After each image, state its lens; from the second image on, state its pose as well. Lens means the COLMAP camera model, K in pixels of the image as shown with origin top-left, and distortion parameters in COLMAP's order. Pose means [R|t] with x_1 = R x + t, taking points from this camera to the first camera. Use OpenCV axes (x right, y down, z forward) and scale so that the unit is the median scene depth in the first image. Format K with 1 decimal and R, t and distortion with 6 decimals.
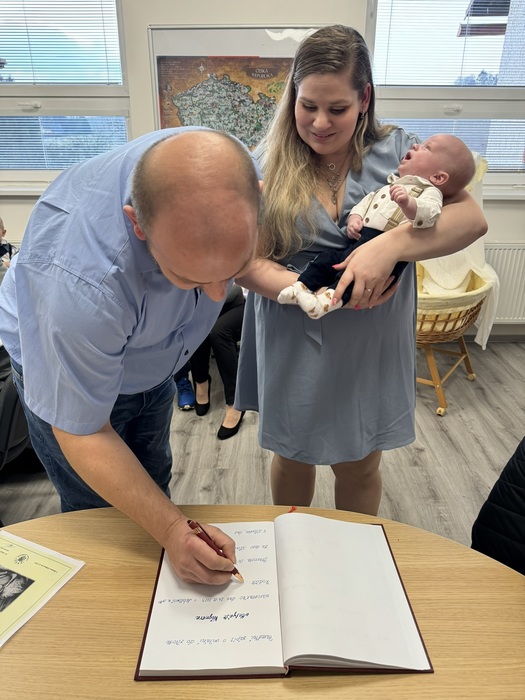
lens RADIAL K [[495.3, 0, 265.9], [0, 495.3, 348.0], [0, 0, 1]] dist [-0.000448, -0.011040]
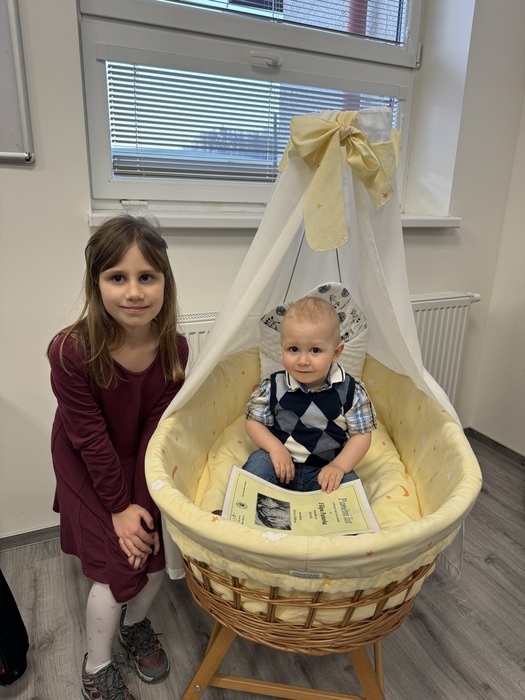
lens RADIAL K [[499.6, 0, 263.7], [0, 499.6, 351.9], [0, 0, 1]] dist [0.005112, -0.008260]
pose [[0.901605, -0.111110, 0.418046, 0.126669], [0.141602, 0.989010, -0.042531, -0.164377], [-0.408726, 0.097543, 0.907430, 0.590572]]
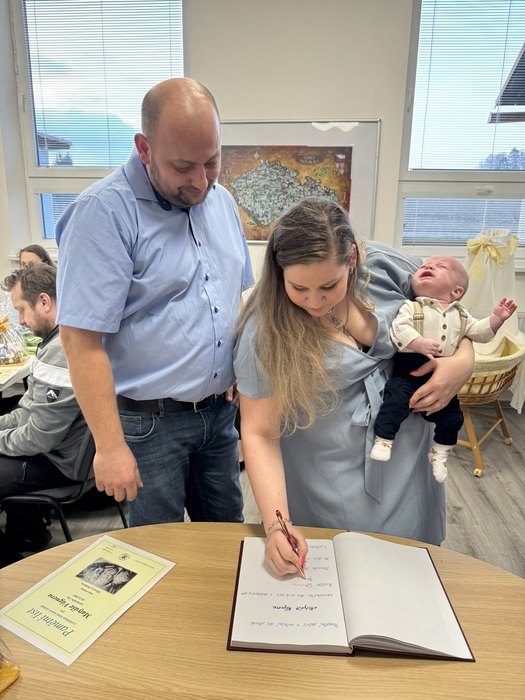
lens RADIAL K [[491.8, 0, 260.5], [0, 491.8, 351.4], [0, 0, 1]] dist [0.021479, -0.040474]
pose [[0.996861, 0.027436, -0.074270, -0.023532], [-0.036304, 0.992010, -0.120823, 0.016663], [0.070361, 0.123140, 0.989892, -0.065055]]
